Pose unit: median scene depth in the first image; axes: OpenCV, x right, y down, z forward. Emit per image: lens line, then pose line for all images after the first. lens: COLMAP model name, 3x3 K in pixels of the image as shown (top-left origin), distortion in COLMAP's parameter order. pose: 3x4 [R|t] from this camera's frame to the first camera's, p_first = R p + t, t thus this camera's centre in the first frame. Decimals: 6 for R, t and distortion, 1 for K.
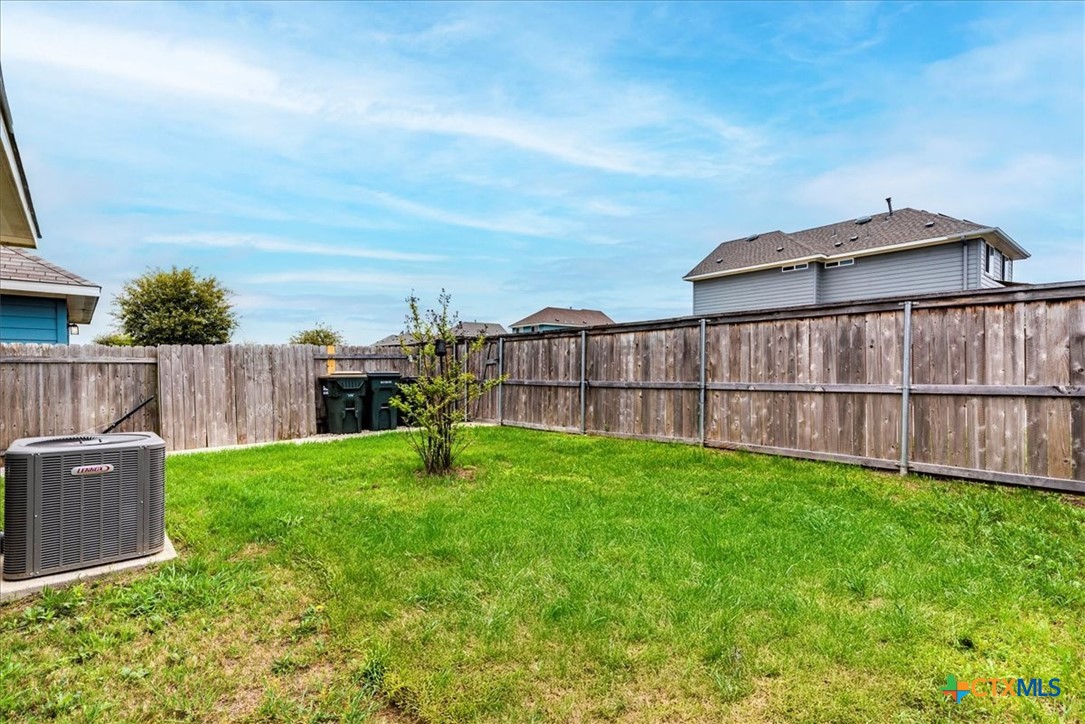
lens RADIAL K [[482.6, 0, 540.0], [0, 482.6, 365.4], [0, 0, 1]] dist [-0.000134, -0.000986]
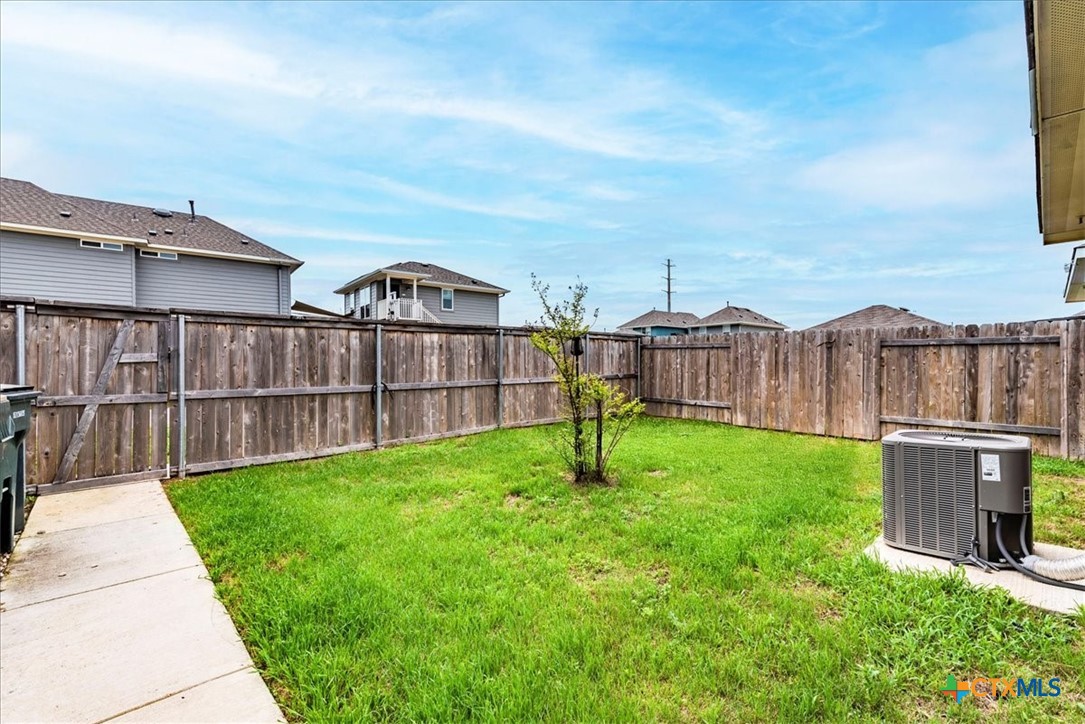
lens RADIAL K [[482.6, 0, 545.6], [0, 482.6, 366.7], [0, 0, 1]] dist [-0.000134, -0.000986]
pose [[0.002540, 0.001100, 0.999996, -0.803126], [0.000819, 0.999999, -0.001102, 0.002294], [-0.999996, 0.000822, 0.002539, 0.763552]]
